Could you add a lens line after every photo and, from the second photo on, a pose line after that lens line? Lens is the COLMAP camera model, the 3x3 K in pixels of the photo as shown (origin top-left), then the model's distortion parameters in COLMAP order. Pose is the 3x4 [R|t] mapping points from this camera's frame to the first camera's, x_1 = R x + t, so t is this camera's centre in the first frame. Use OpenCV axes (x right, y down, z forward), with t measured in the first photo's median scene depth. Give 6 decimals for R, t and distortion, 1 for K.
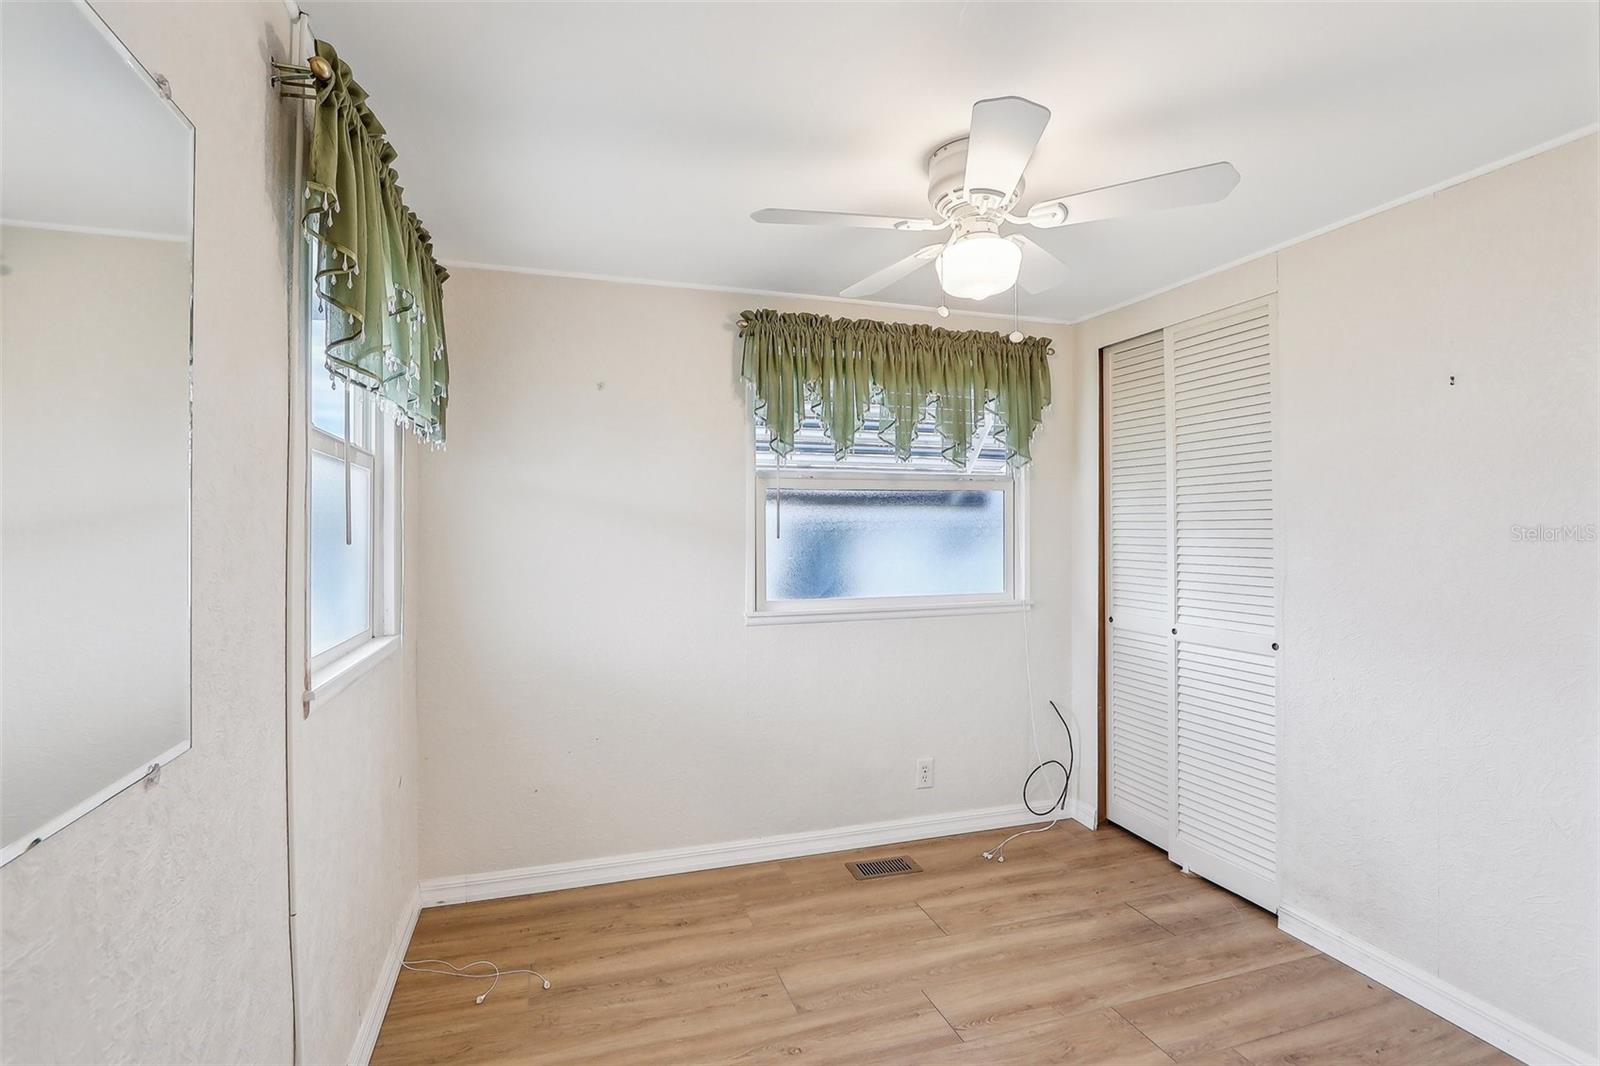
lens RADIAL K [[765.5, 0, 790.9], [0, 765.5, 531.2], [0, 0, 1]] dist [-0.002424, -0.000314]
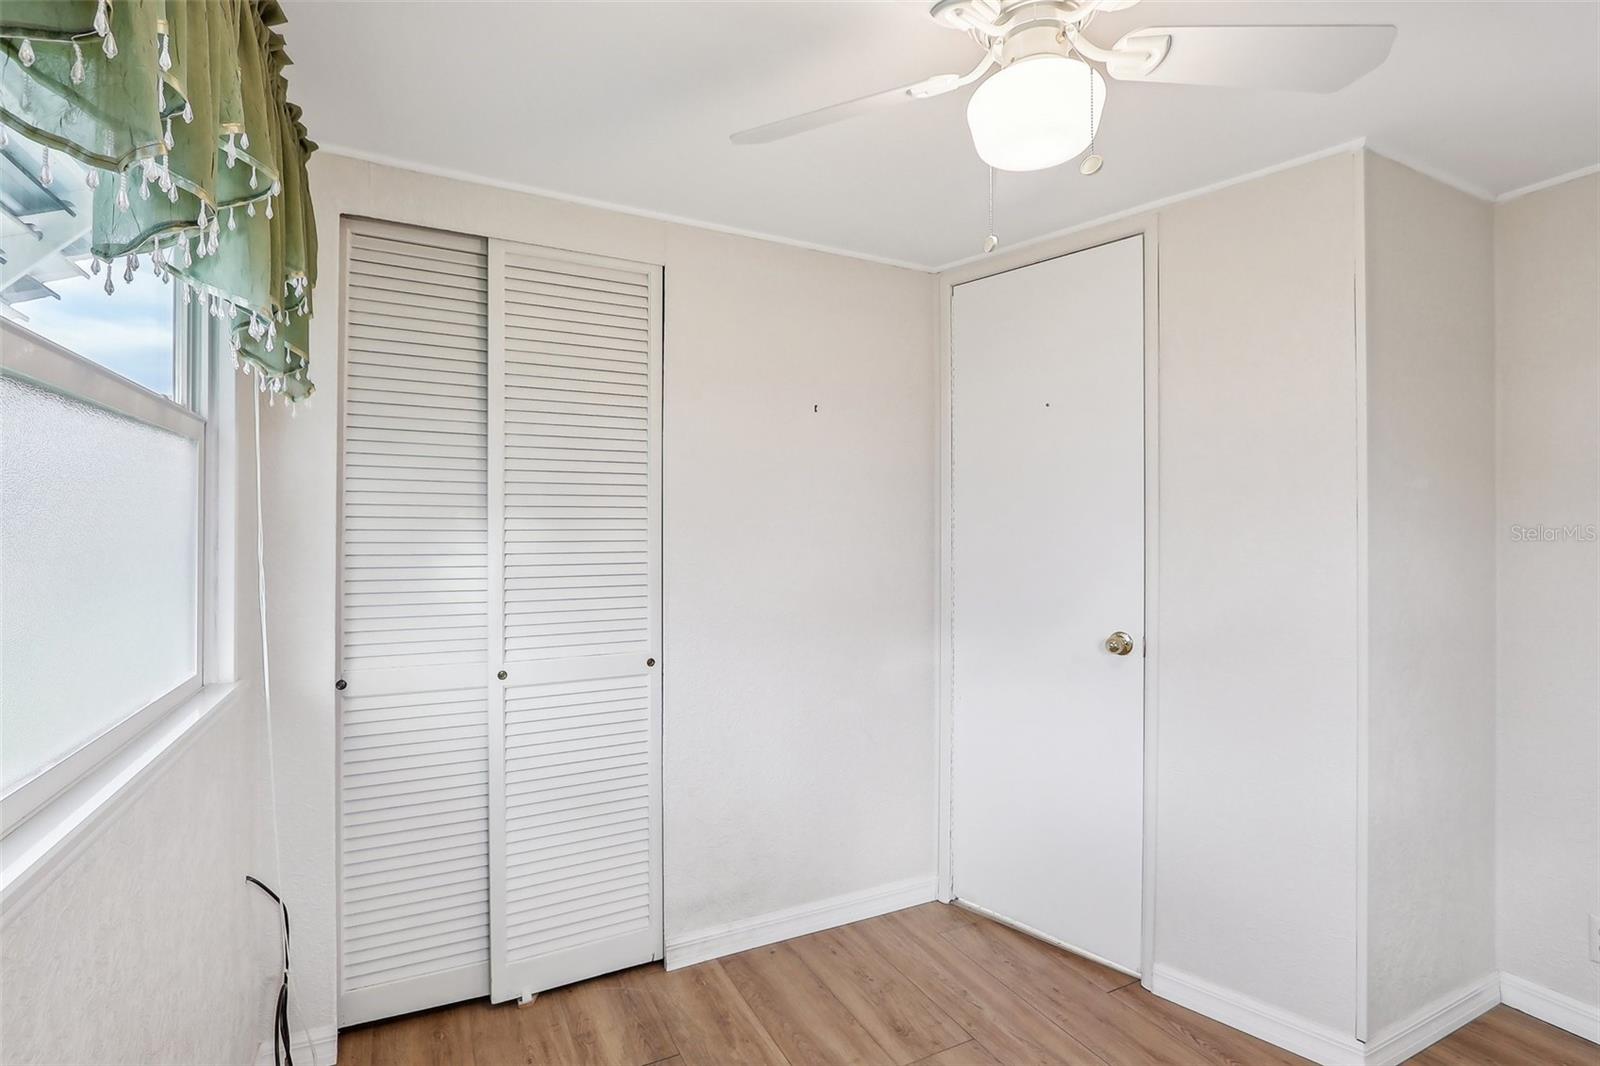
lens RADIAL K [[765.5, 0, 790.9], [0, 765.5, 531.2], [0, 0, 1]] dist [-0.002424, -0.000314]
pose [[-0.148941, -0.002057, 0.988844, -0.282775], [0.002763, 0.999993, 0.002497, -0.003366], [-0.988842, 0.003104, -0.148935, 1.009412]]
